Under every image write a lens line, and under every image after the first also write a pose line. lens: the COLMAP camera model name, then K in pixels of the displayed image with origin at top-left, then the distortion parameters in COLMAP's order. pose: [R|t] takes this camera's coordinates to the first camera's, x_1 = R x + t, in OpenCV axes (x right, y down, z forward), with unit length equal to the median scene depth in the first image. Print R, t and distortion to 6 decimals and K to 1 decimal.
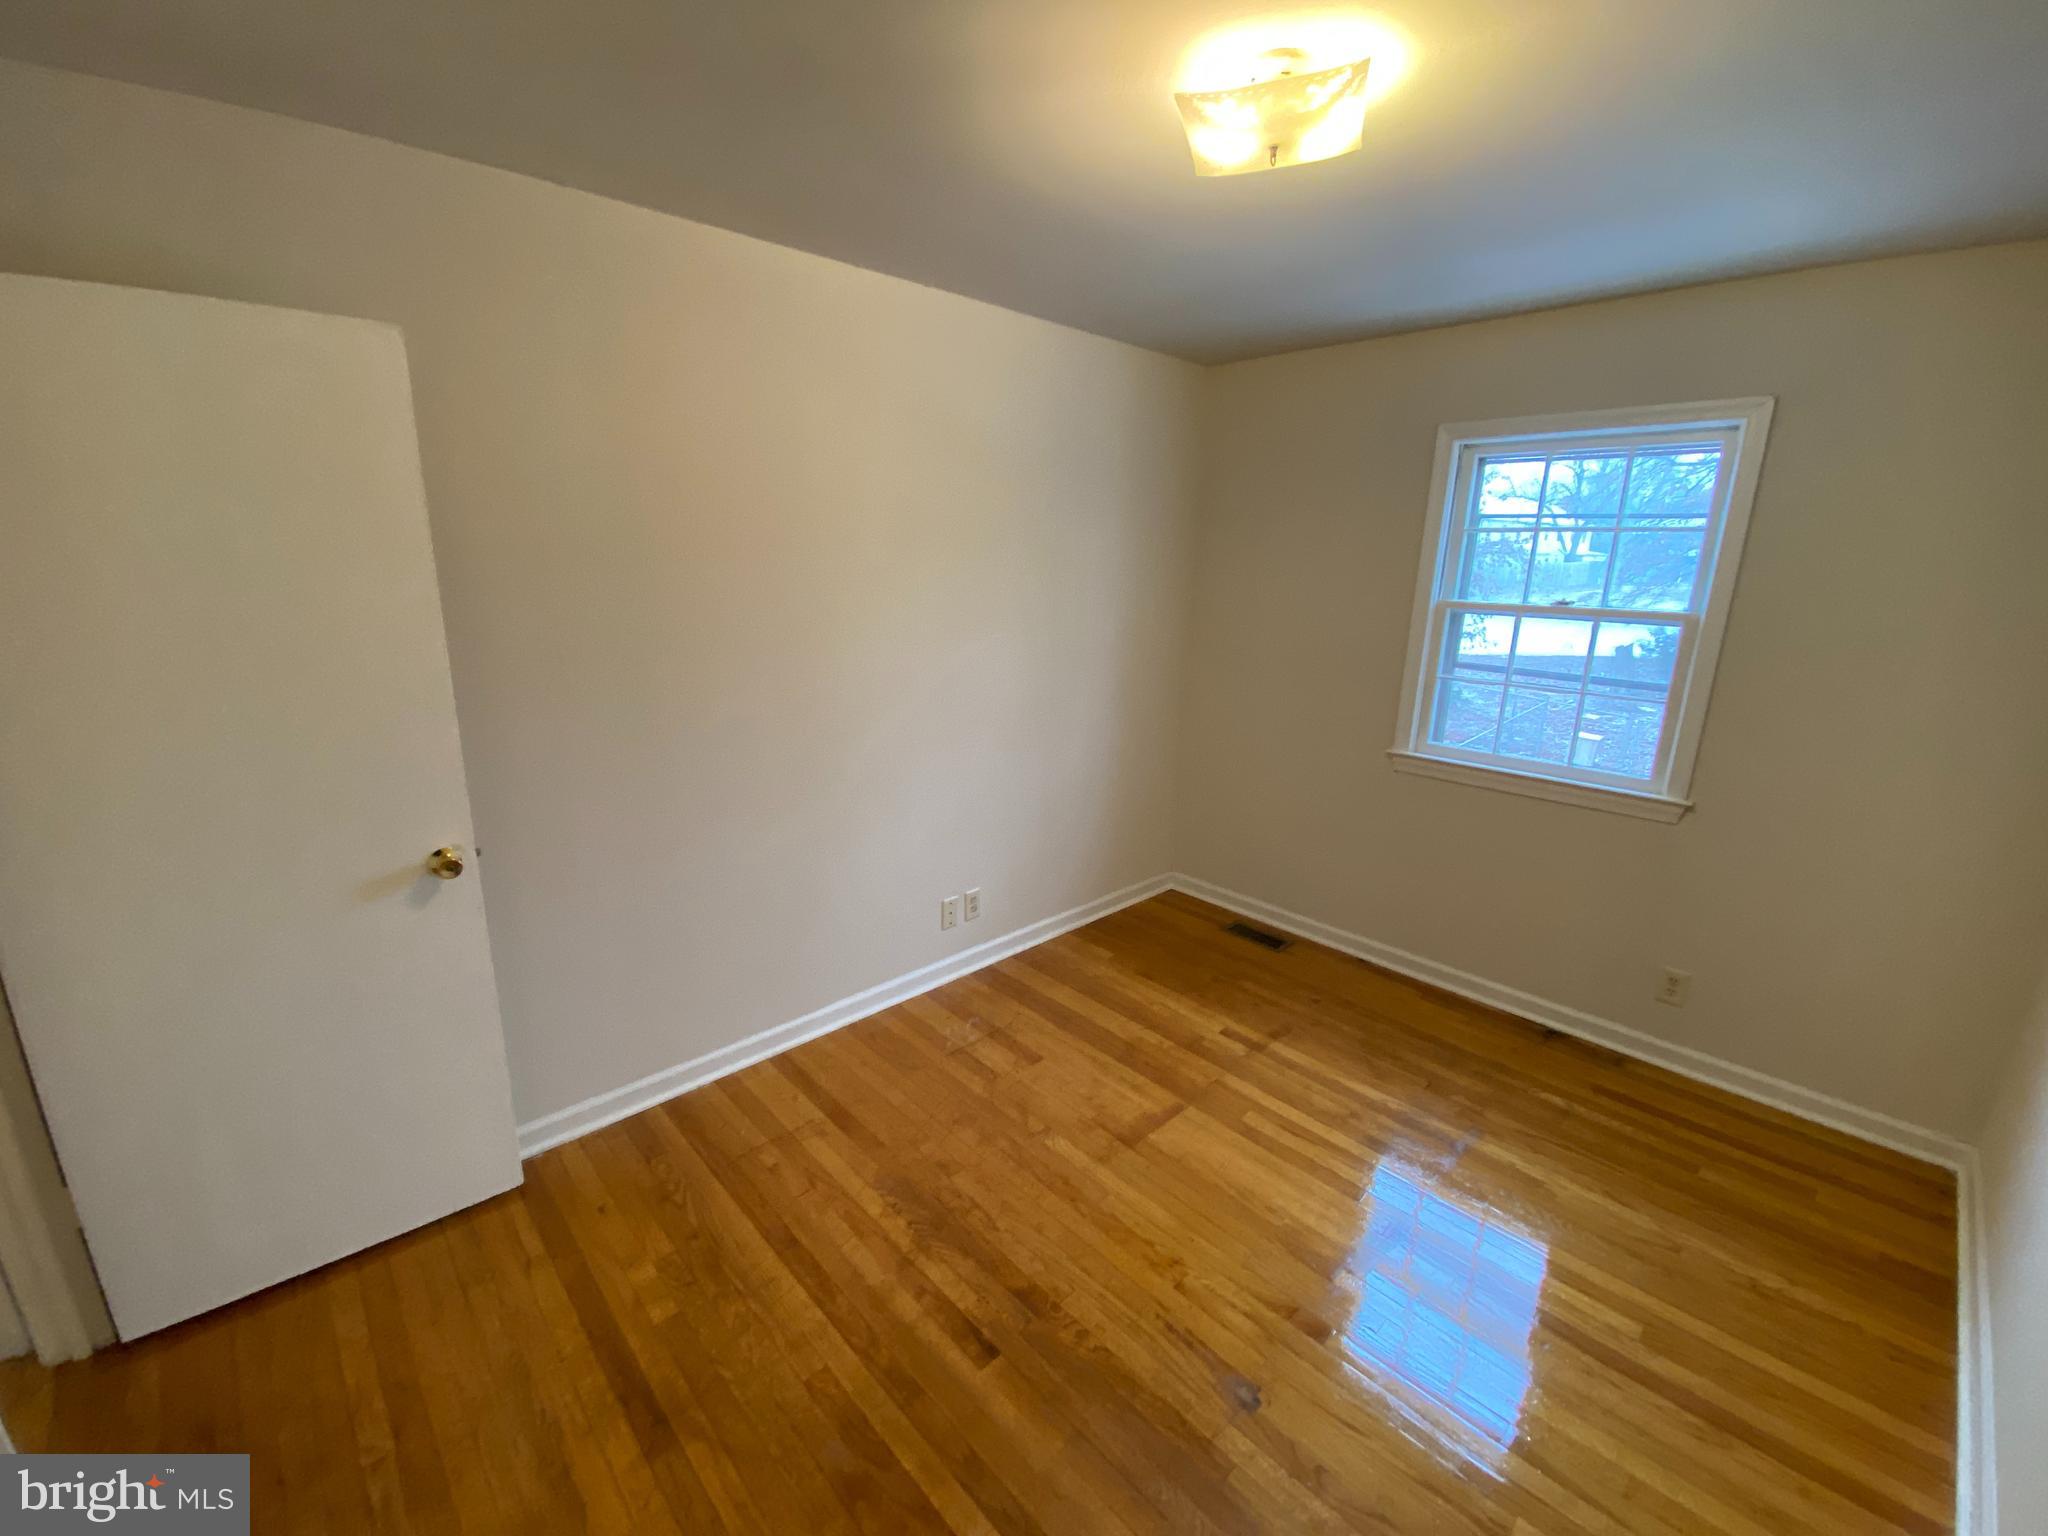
lens RADIAL K [[831.7, 0, 1021.4], [0, 831.7, 776.1], [0, 0, 1]] dist [0.008969, -0.013463]
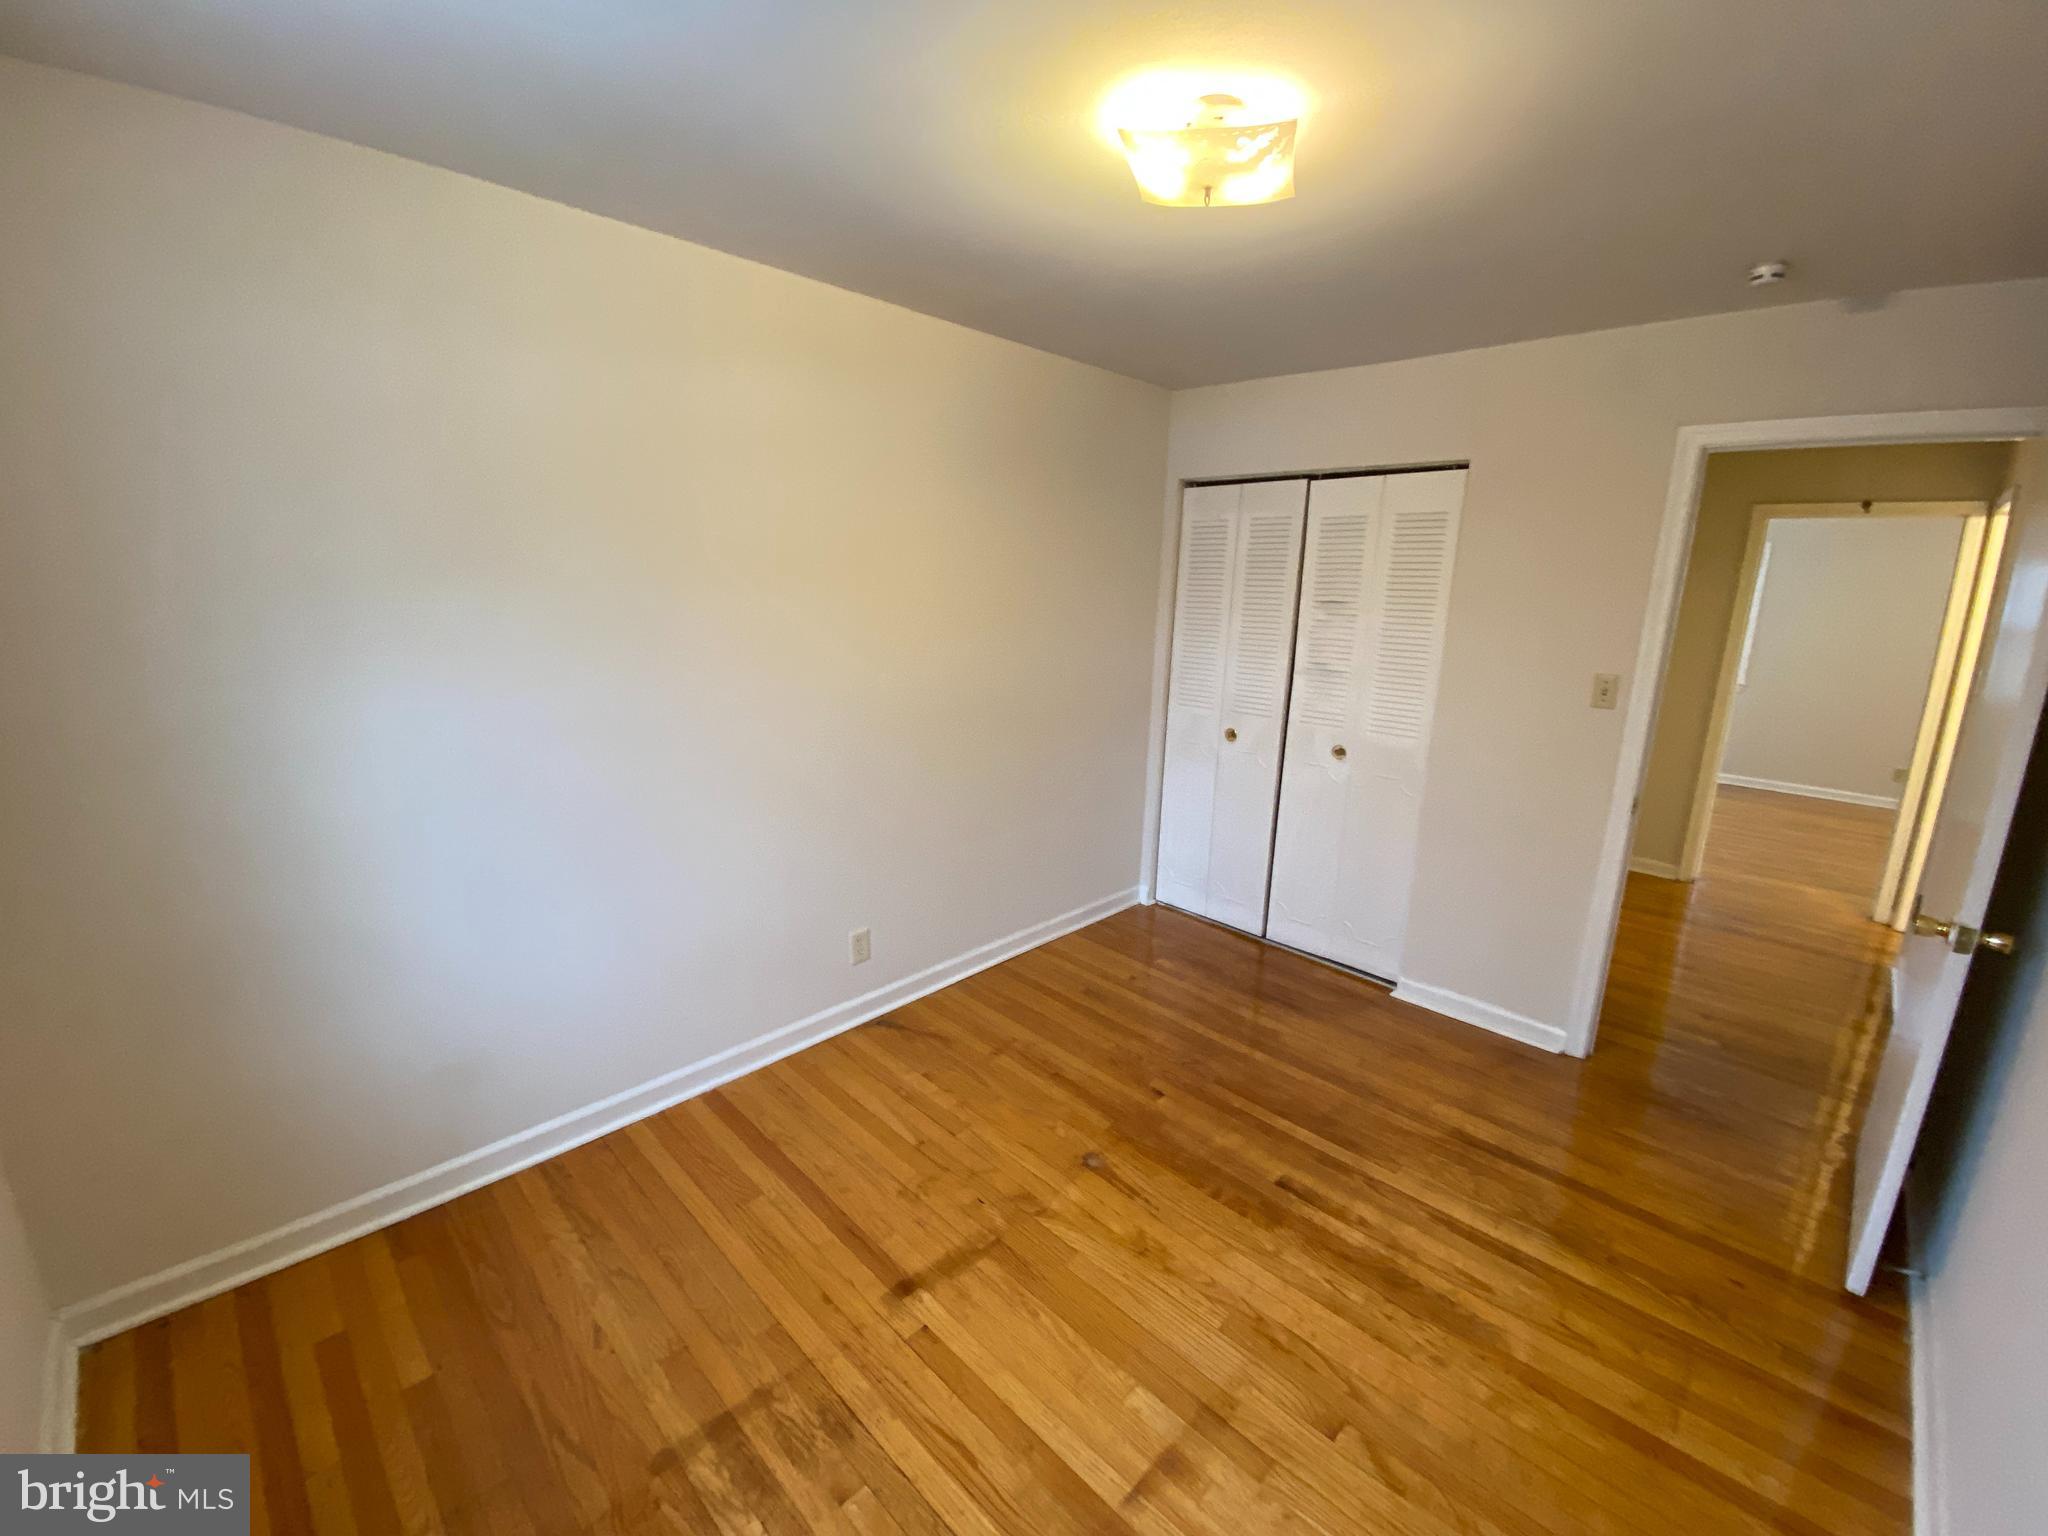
lens RADIAL K [[831.7, 0, 1017.2], [0, 831.7, 760.3], [0, 0, 1]] dist [0.008969, -0.013463]
pose [[-0.998414, -0.041435, -0.038122, 0.333517], [-0.054393, 0.884731, 0.462918, -0.353084], [0.014546, 0.464257, -0.885581, 1.346357]]
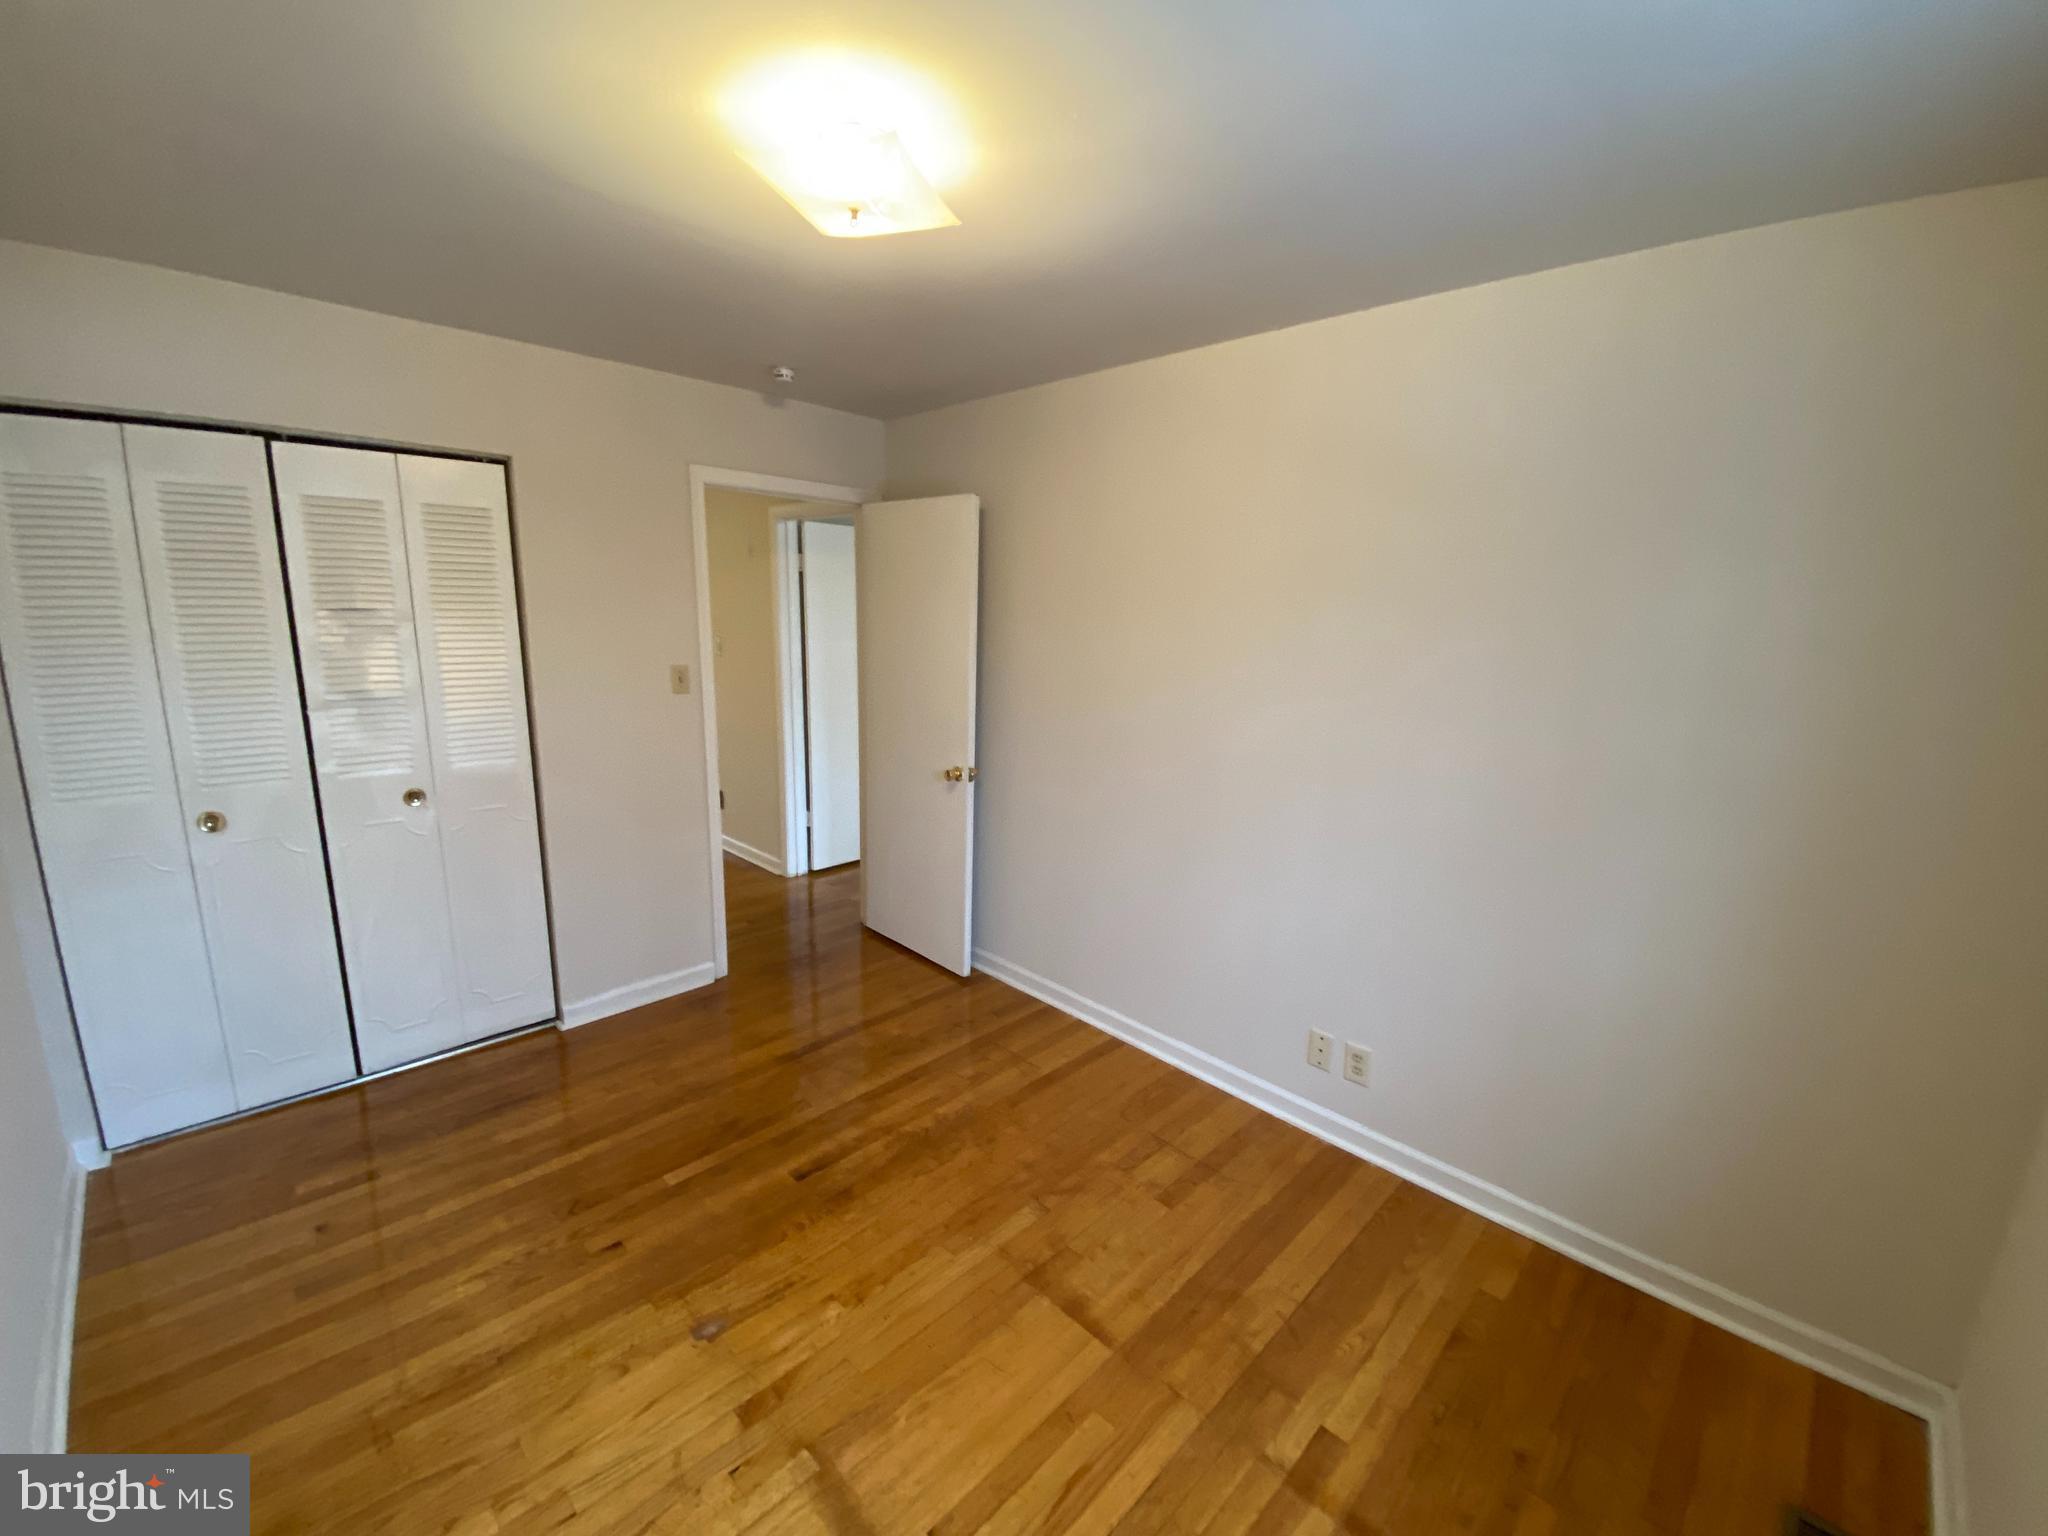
lens RADIAL K [[831.7, 0, 1030.7], [0, 831.7, 767.9], [0, 0, 1]] dist [0.008969, -0.013463]
pose [[0.035422, 0.174789, -0.983969, 0.874716], [-0.284955, 0.945480, 0.157694, -0.190640], [0.957886, 0.274801, 0.083297, 0.775081]]
